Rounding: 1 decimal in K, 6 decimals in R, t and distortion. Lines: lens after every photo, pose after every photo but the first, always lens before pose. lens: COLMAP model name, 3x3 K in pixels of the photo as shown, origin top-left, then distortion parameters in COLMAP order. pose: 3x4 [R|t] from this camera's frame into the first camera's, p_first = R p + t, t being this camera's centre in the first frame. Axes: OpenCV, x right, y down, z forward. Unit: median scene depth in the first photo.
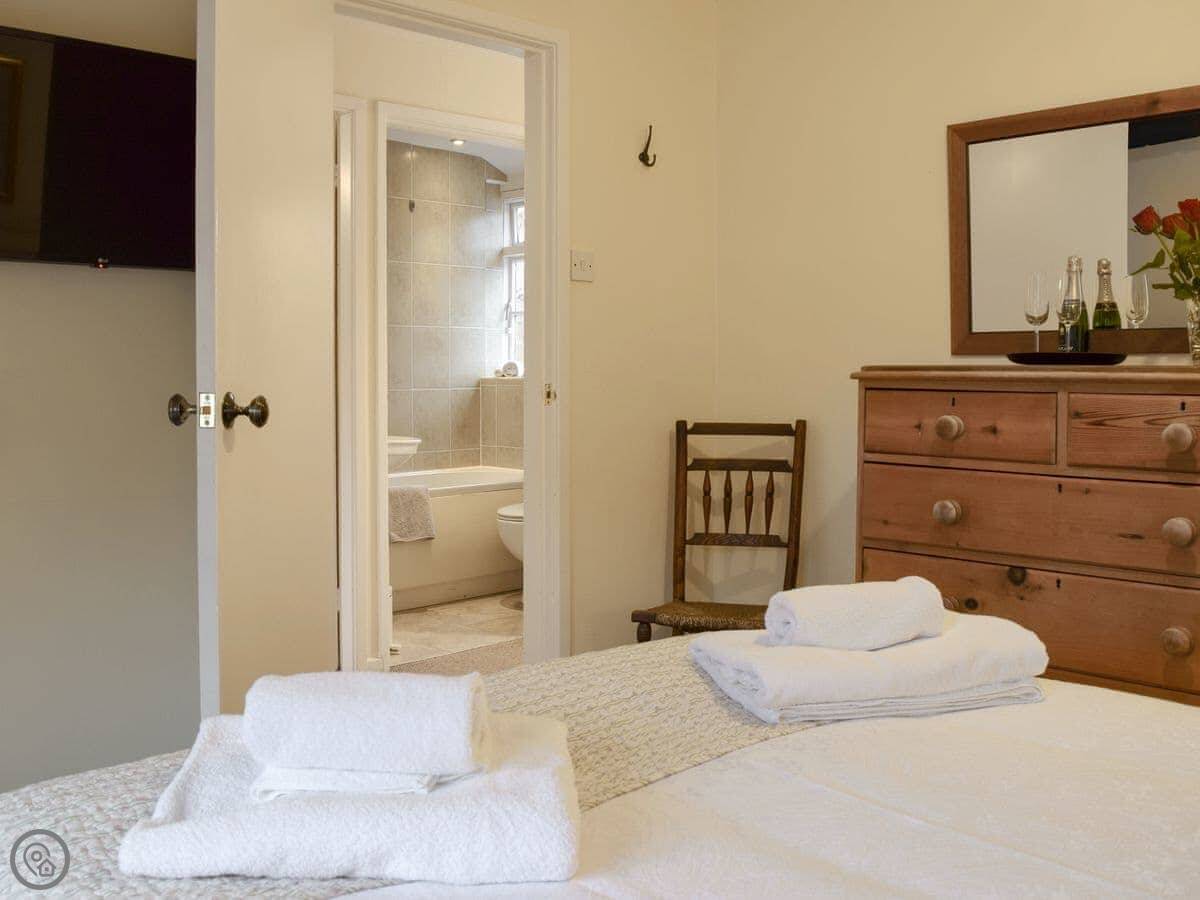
lens RADIAL K [[1146.0, 0, 600.0], [0, 1146.0, 450.0], [0, 0, 1]] dist [-0.094459, -0.000964]
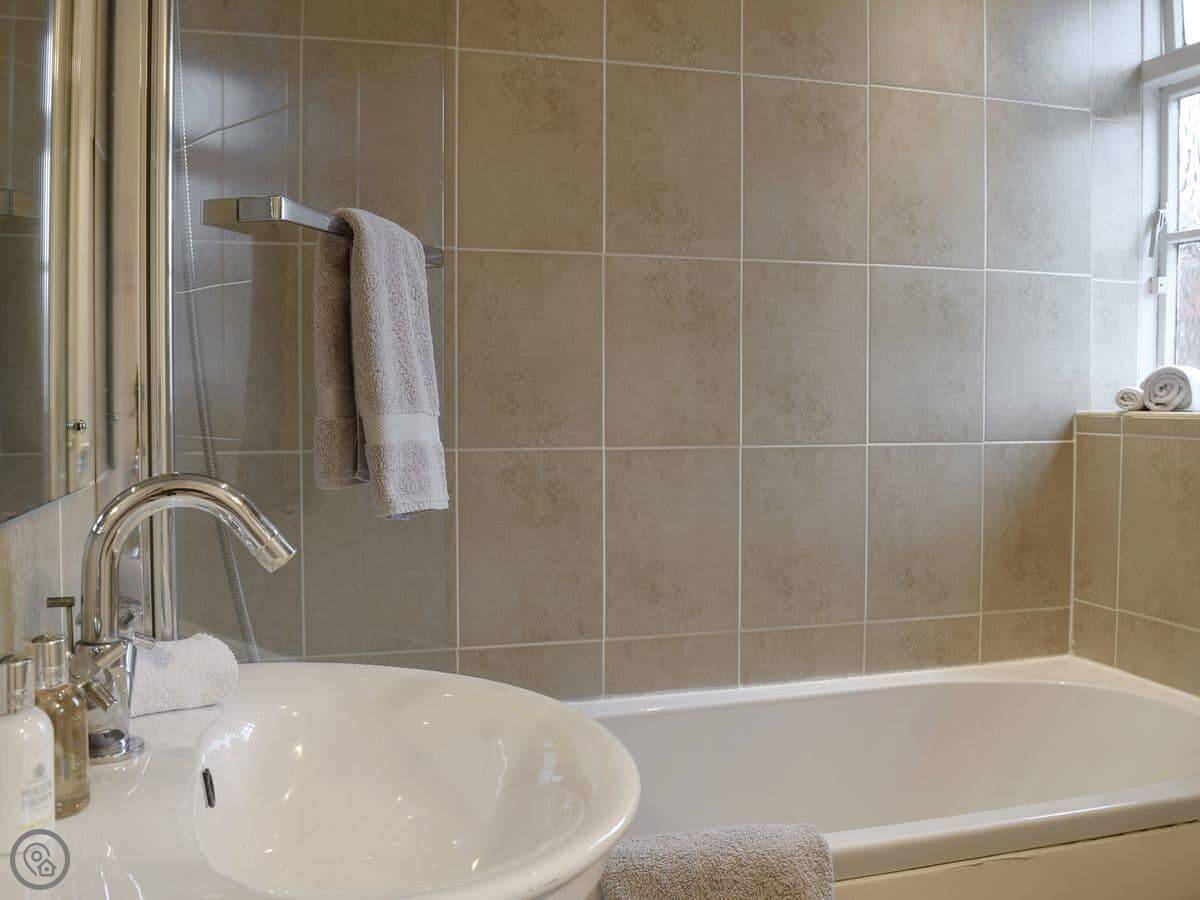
lens RADIAL K [[1146.0, 0, 600.0], [0, 1146.0, 450.0], [0, 0, 1]] dist [-0.094459, -0.000964]
pose [[0.866825, 0.019858, -0.498217, -0.056587], [-0.027393, 0.999594, -0.007817, -0.043894], [0.497860, 0.020423, 0.867017, 0.611190]]
